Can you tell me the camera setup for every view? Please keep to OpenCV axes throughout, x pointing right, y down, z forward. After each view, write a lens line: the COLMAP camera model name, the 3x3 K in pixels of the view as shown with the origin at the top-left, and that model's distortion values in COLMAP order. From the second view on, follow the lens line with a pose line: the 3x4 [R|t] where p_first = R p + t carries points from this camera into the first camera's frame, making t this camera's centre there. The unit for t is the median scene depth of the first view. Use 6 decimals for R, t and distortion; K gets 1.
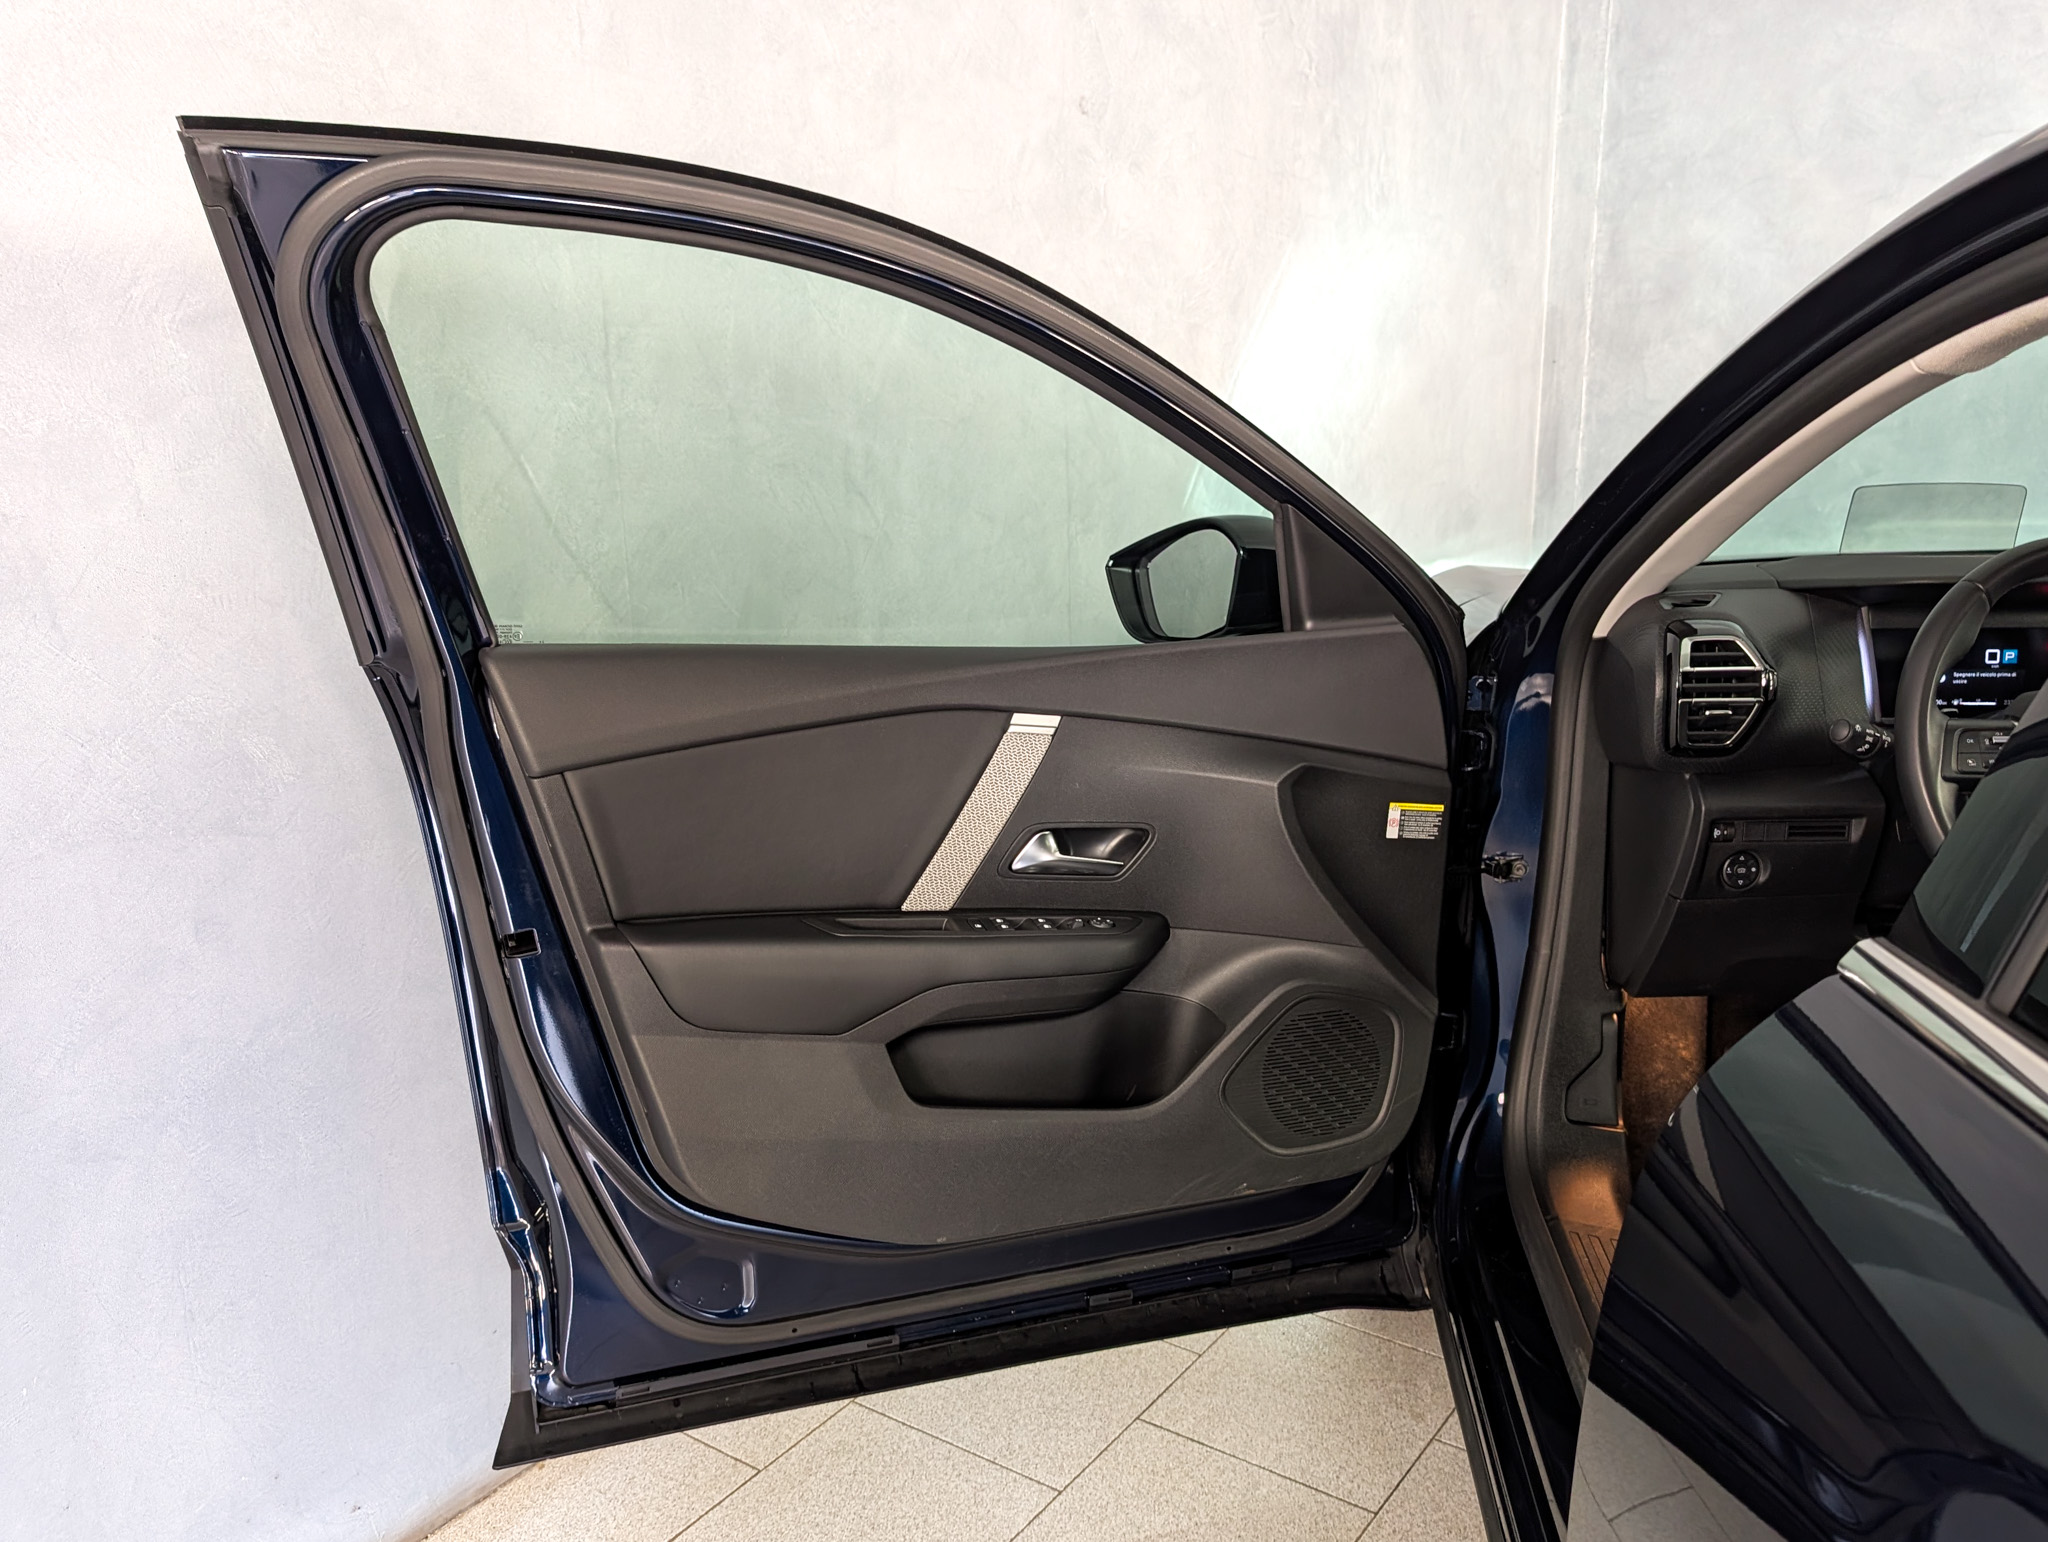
lens RADIAL K [[1470.5, 0, 1248.4], [0, 1470.5, 797.6], [0, 0, 1]] dist [0.003083, 0.001316]
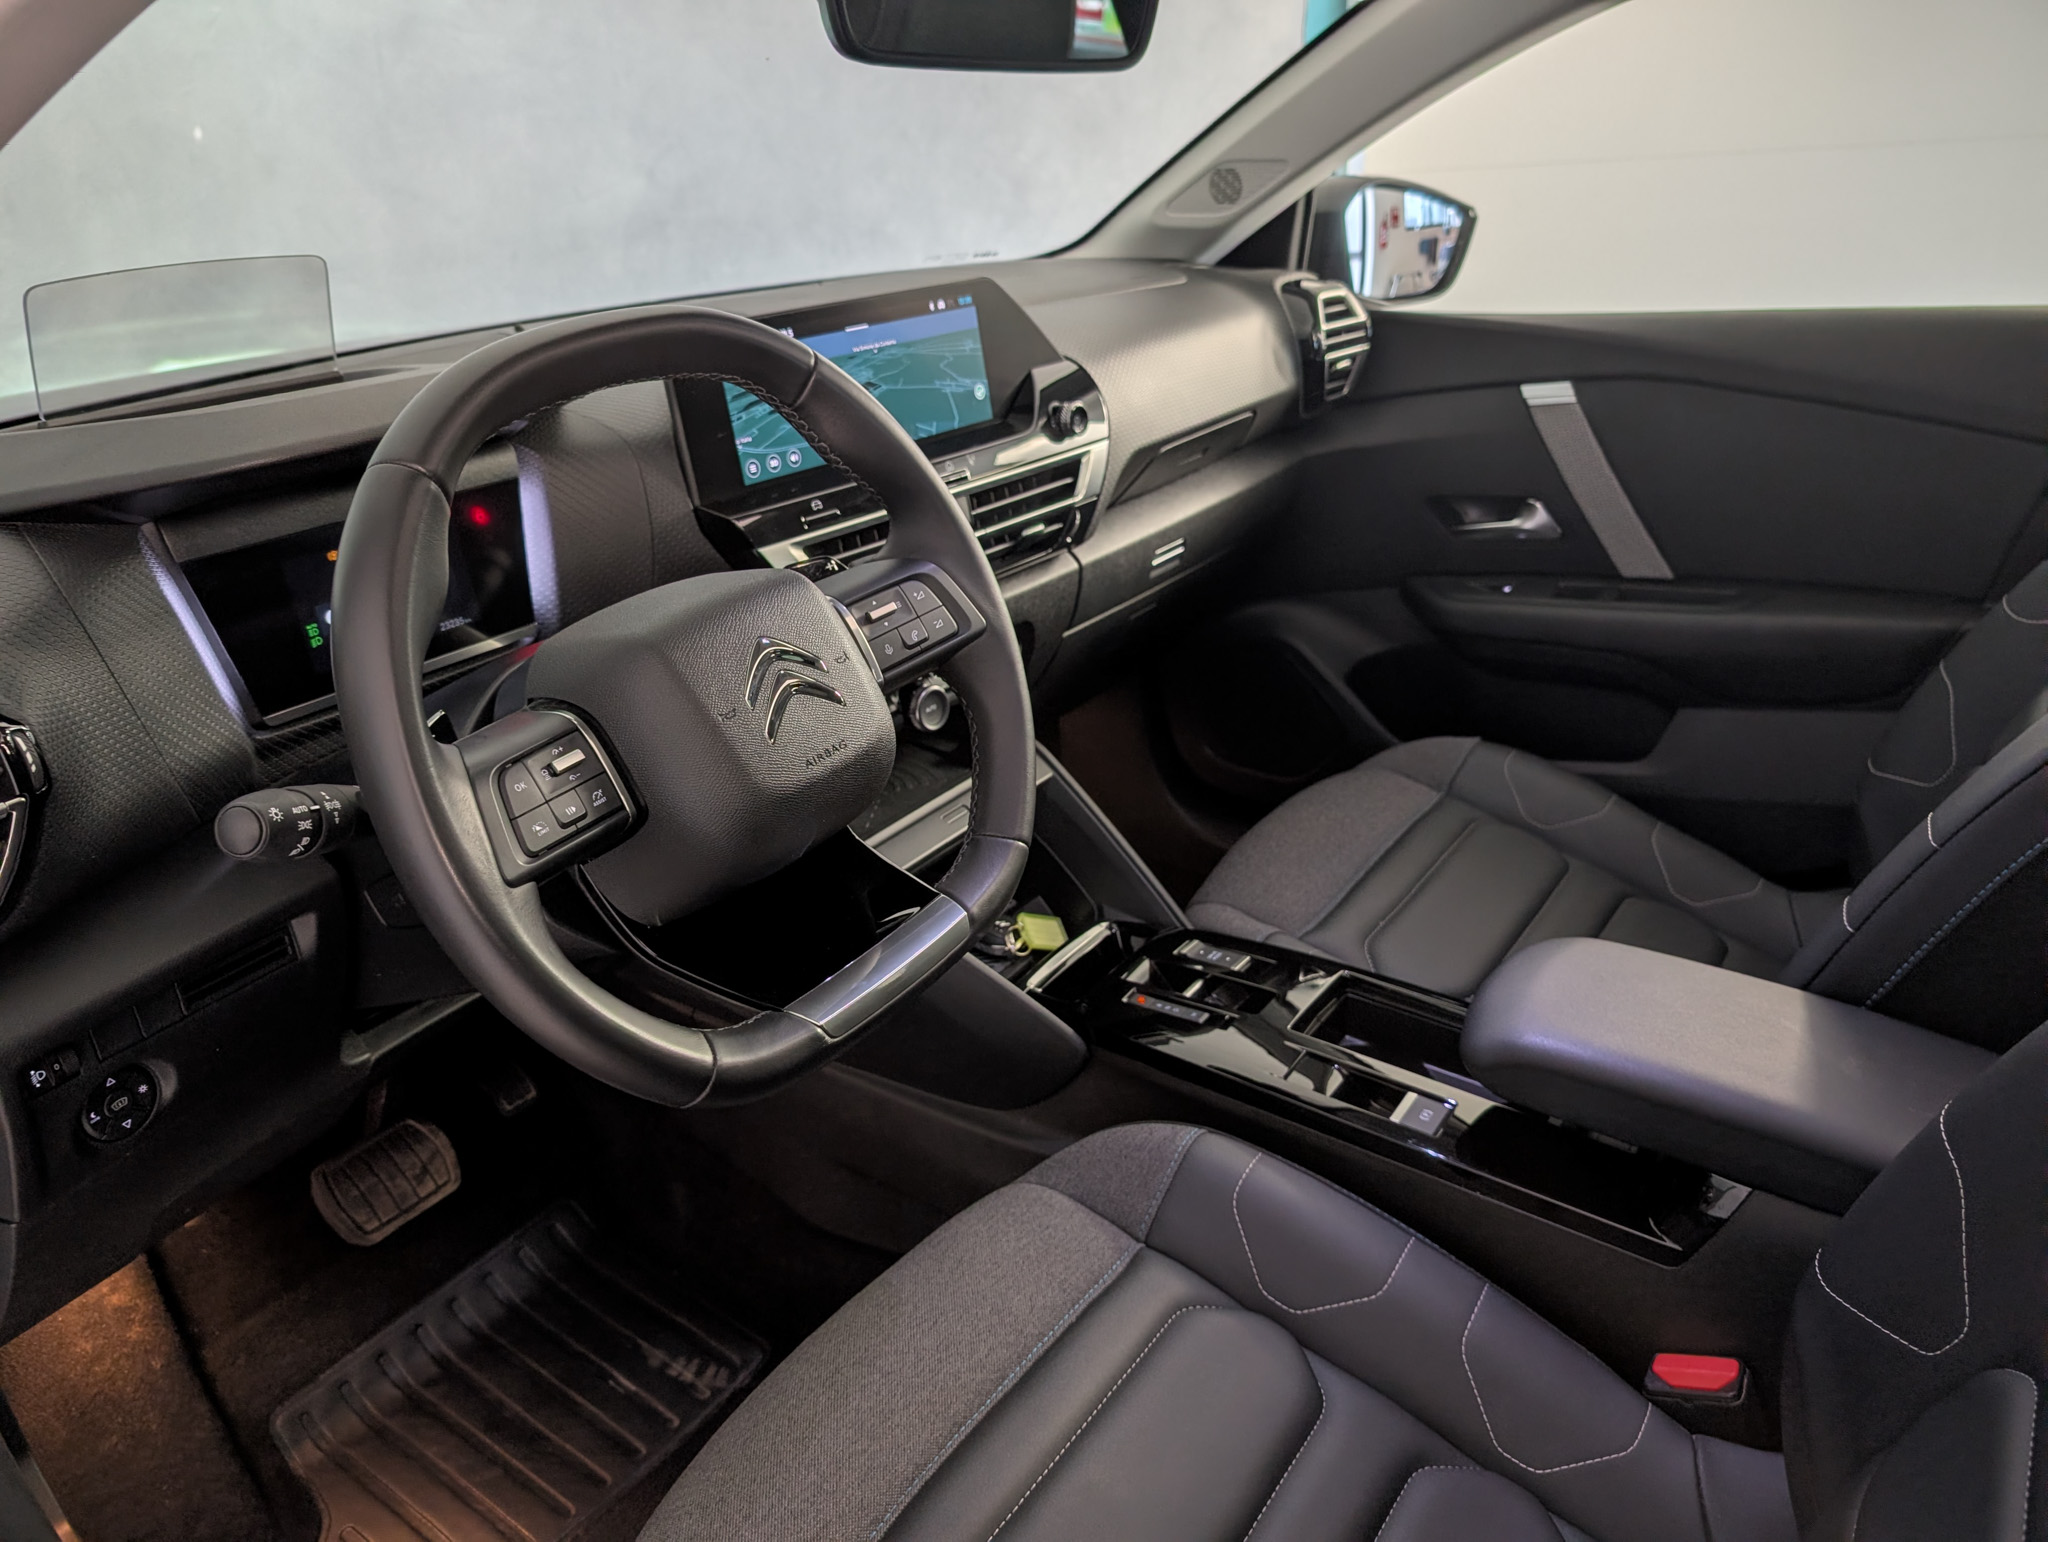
lens RADIAL K [[1397.2, 0, 934.3], [0, 1397.2, 775.4], [0, 0, 1]] dist [0.007331, 0.003496]
pose [[0.570194, -0.362123, 0.737391, 0.195860], [0.260055, 0.931008, 0.256116, -0.109061], [-0.779263, 0.045727, 0.625027, 0.519085]]
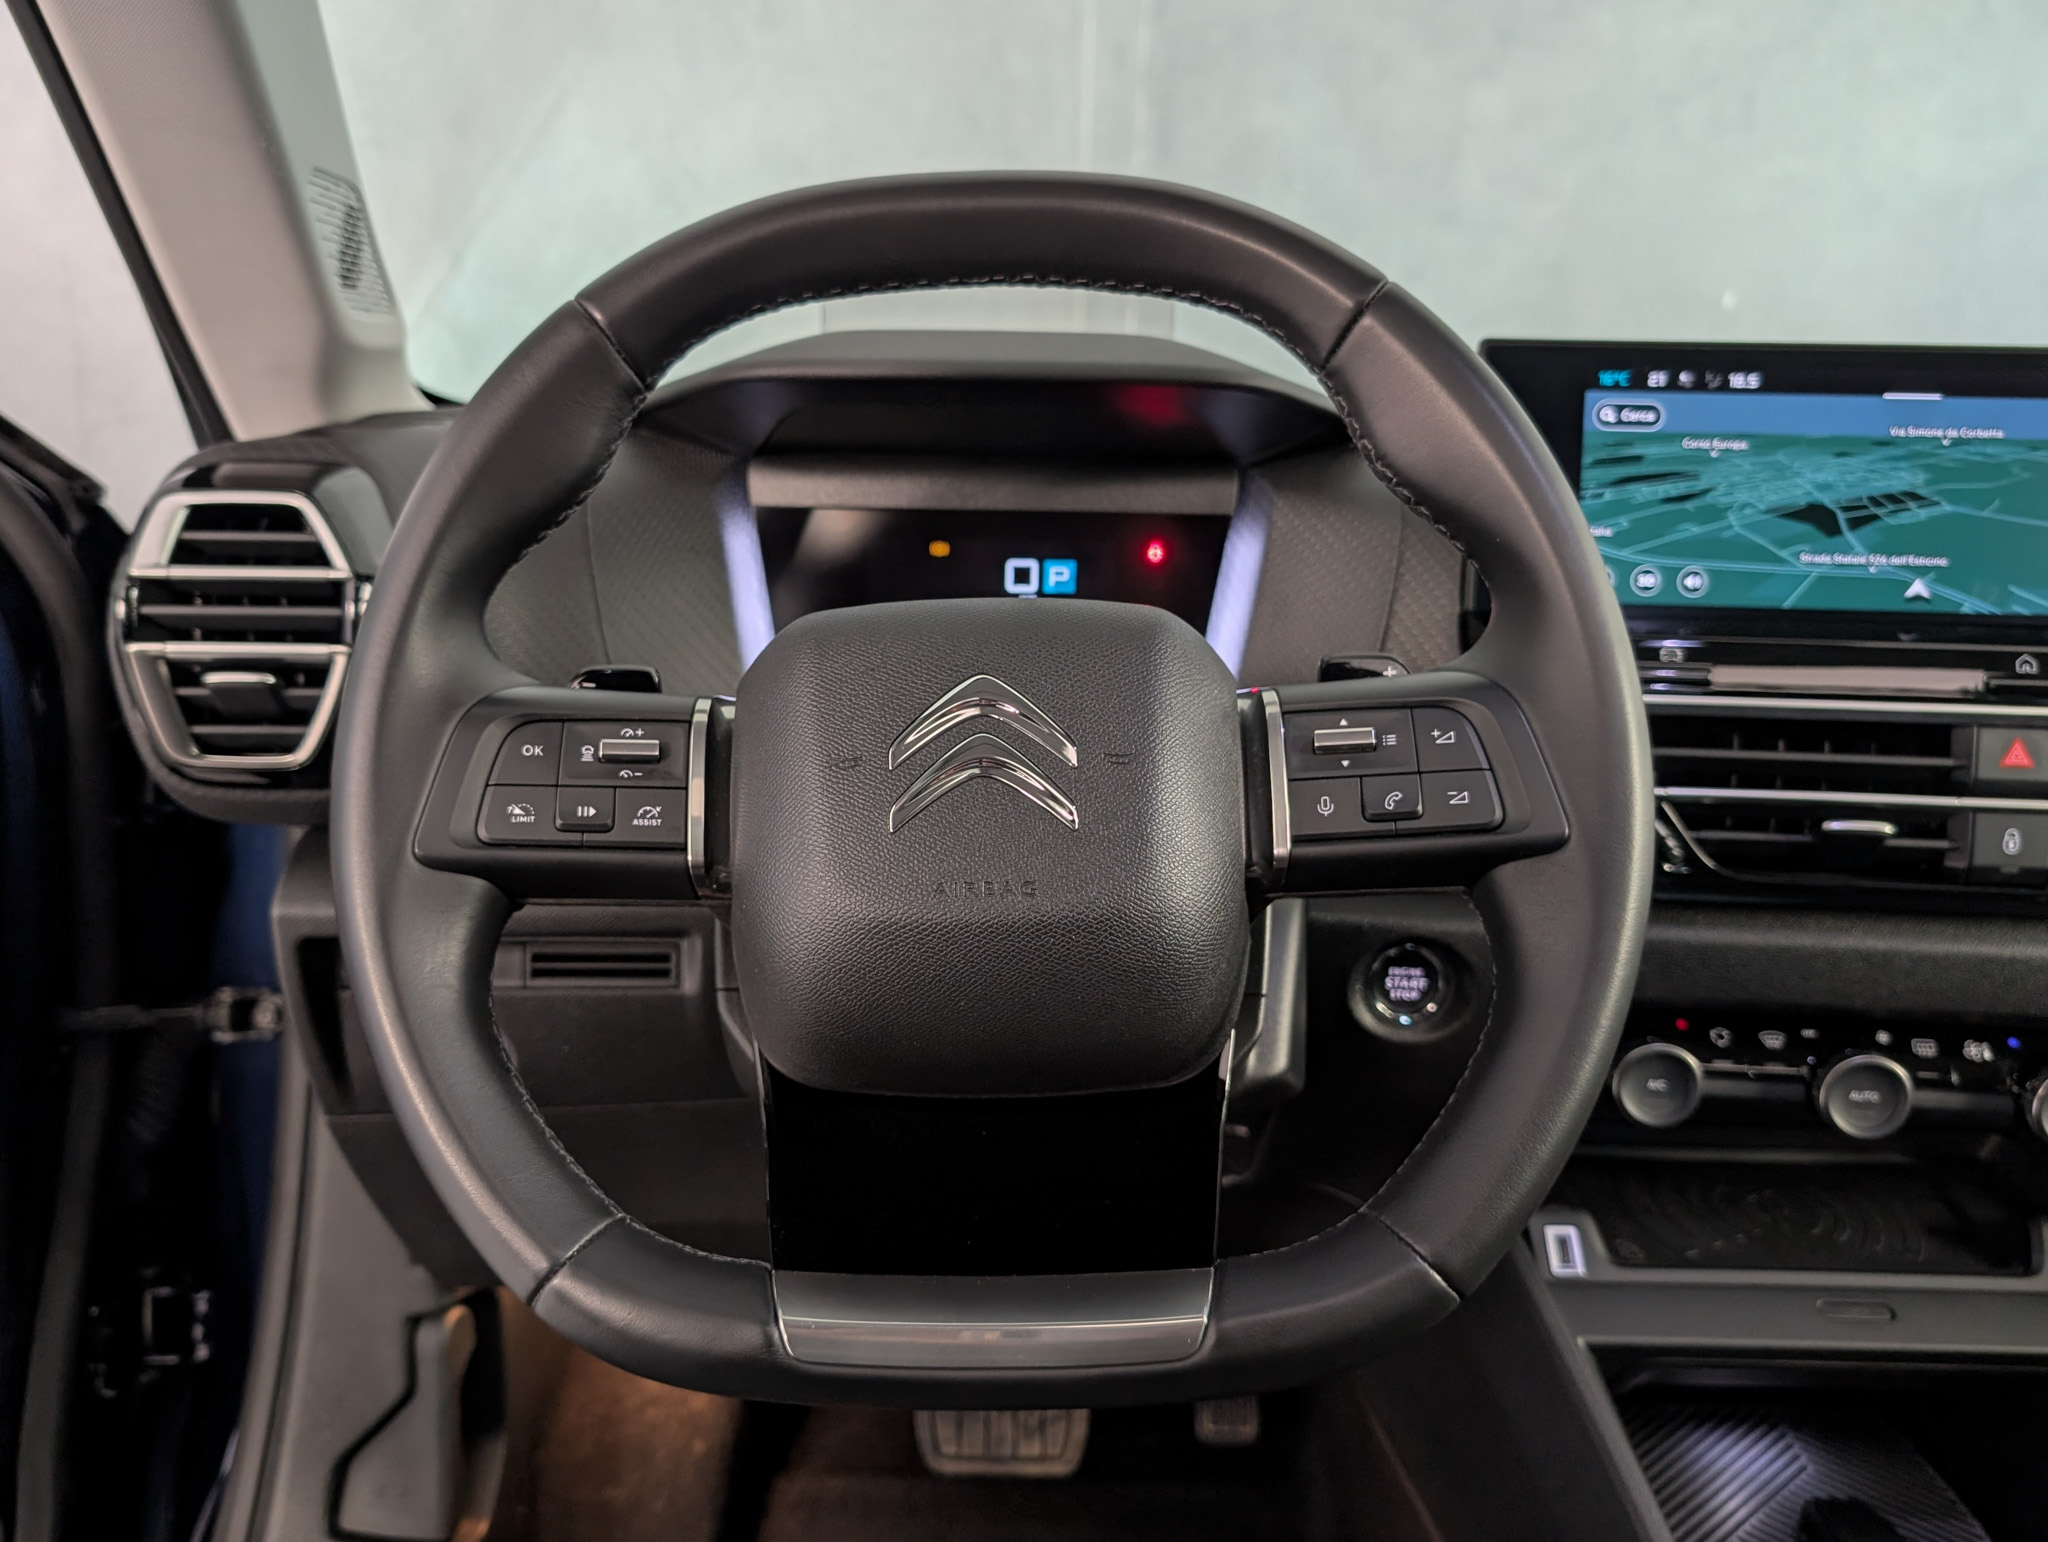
lens RADIAL K [[1681.3, 0, 1024.0], [0, 1681.3, 771.0], [0, 0, 1]] dist [0.006023, -0.008580]
pose [[0.998278, 0.016902, 0.056168, 0.505499], [-0.014644, 0.999077, -0.040370, -0.016983], [-0.056798, 0.039478, 0.997605, 0.520917]]
